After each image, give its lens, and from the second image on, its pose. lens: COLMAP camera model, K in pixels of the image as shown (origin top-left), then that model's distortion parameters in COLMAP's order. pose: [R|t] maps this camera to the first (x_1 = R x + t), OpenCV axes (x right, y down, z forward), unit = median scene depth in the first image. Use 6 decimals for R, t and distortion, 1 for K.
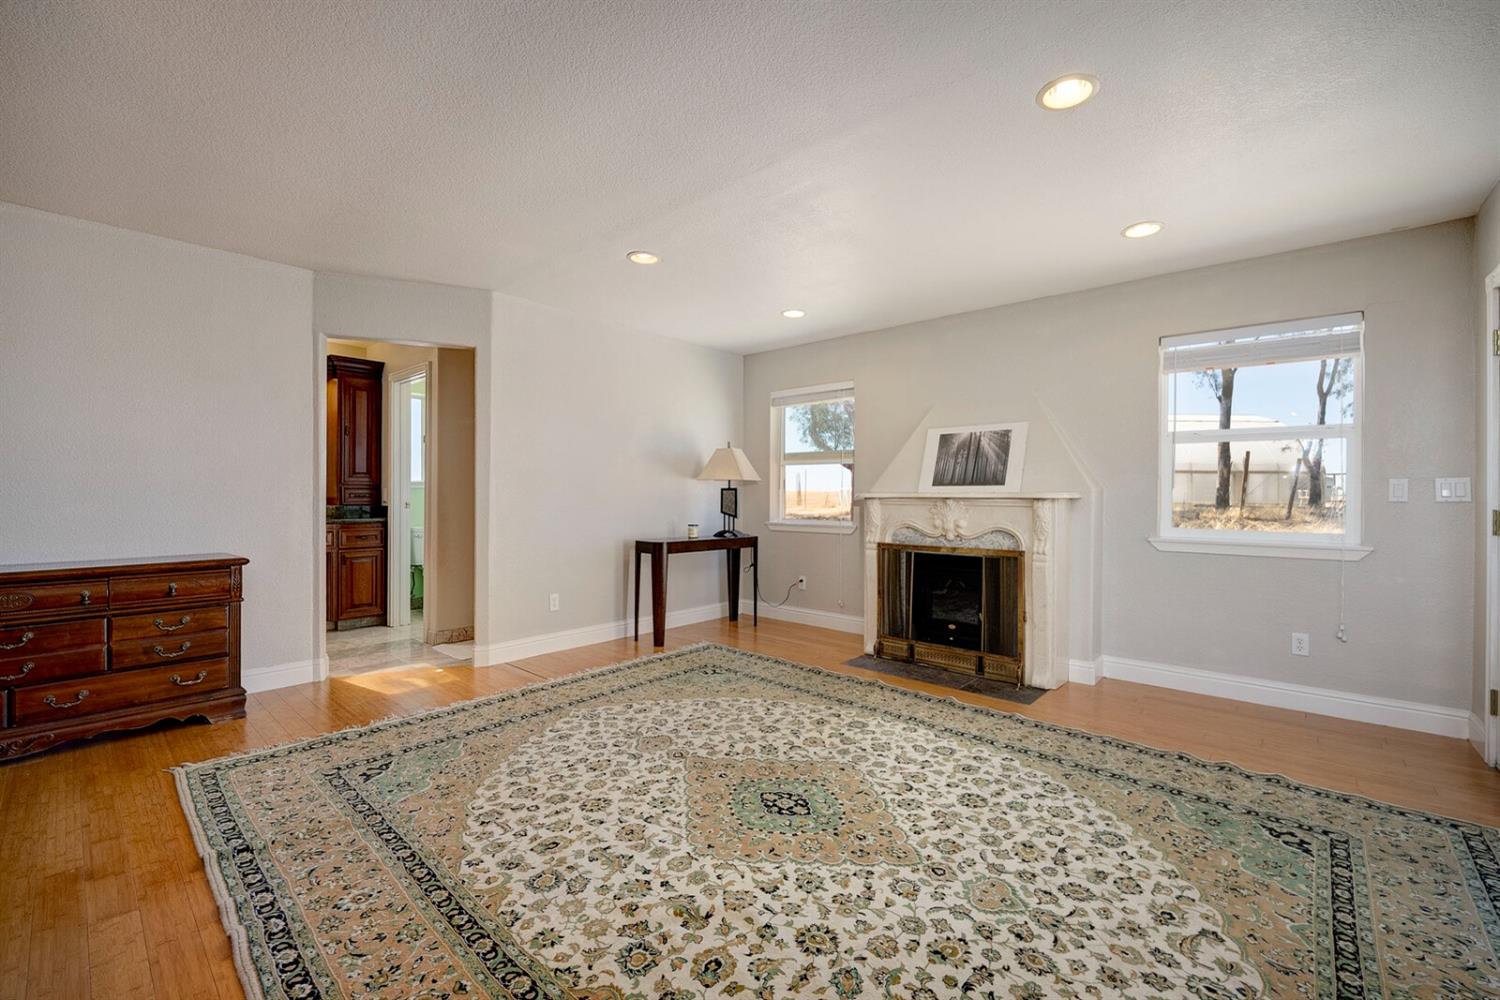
lens RADIAL K [[614.9, 0, 746.9], [0, 614.9, 496.0], [0, 0, 1]] dist [-0.000625, 0.000036]
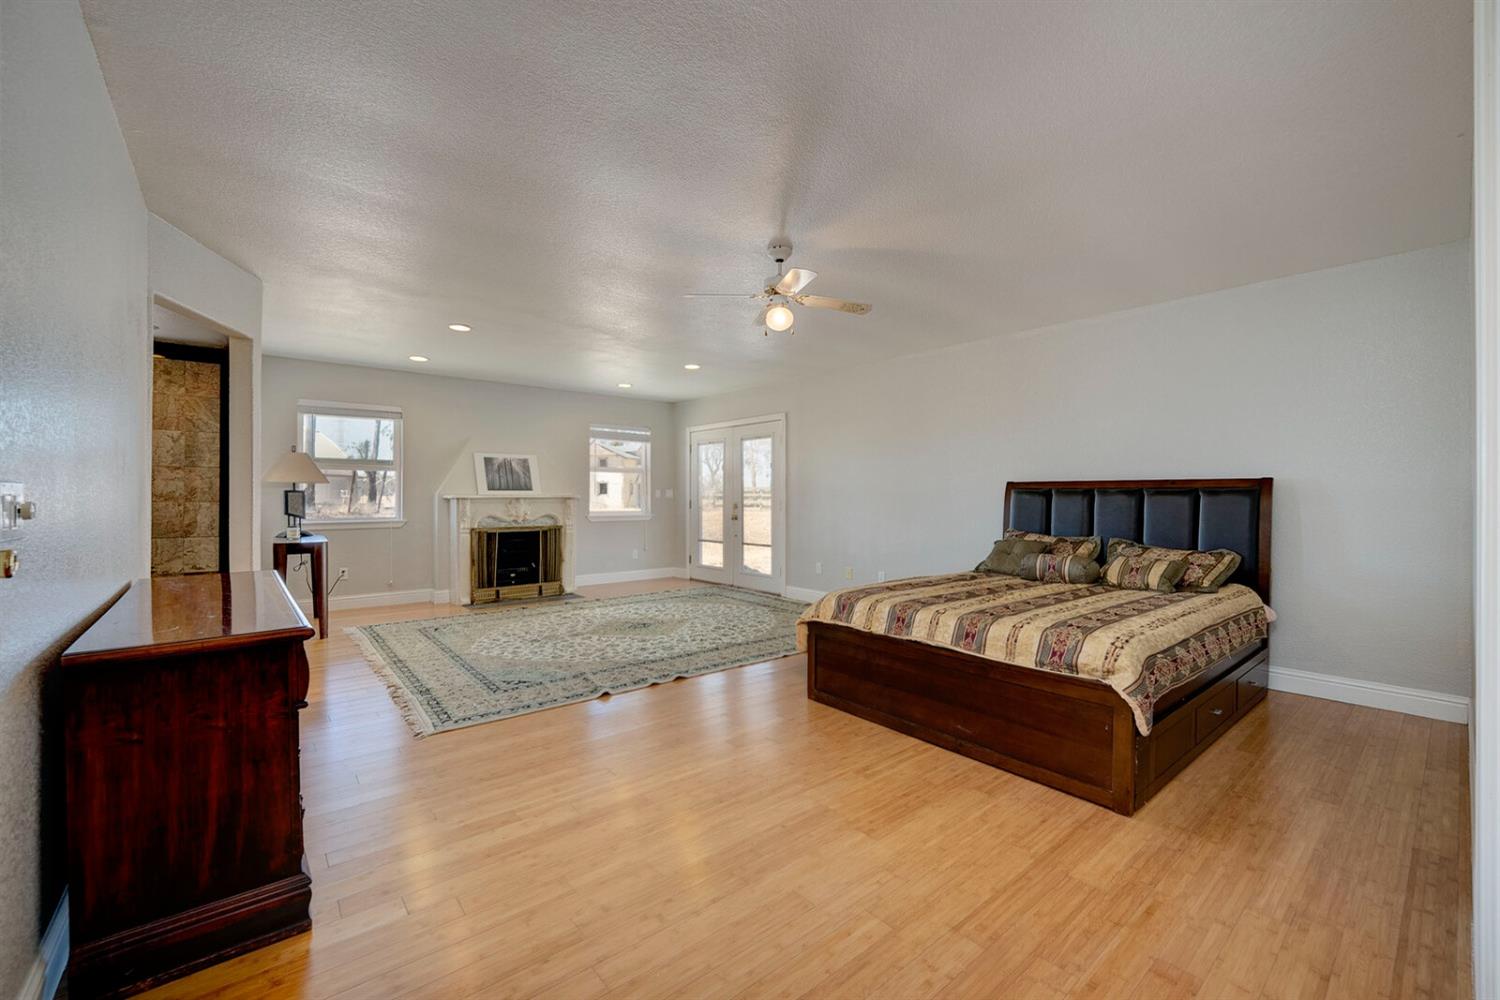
lens RADIAL K [[614.9, 0, 746.9], [0, 614.9, 496.0], [0, 0, 1]] dist [-0.000625, 0.000036]
pose [[0.133867, -0.006396, 0.990979, -2.188847], [0.001237, 0.999979, 0.006287, -0.021302], [-0.990999, 0.000385, 0.133872, 0.253937]]
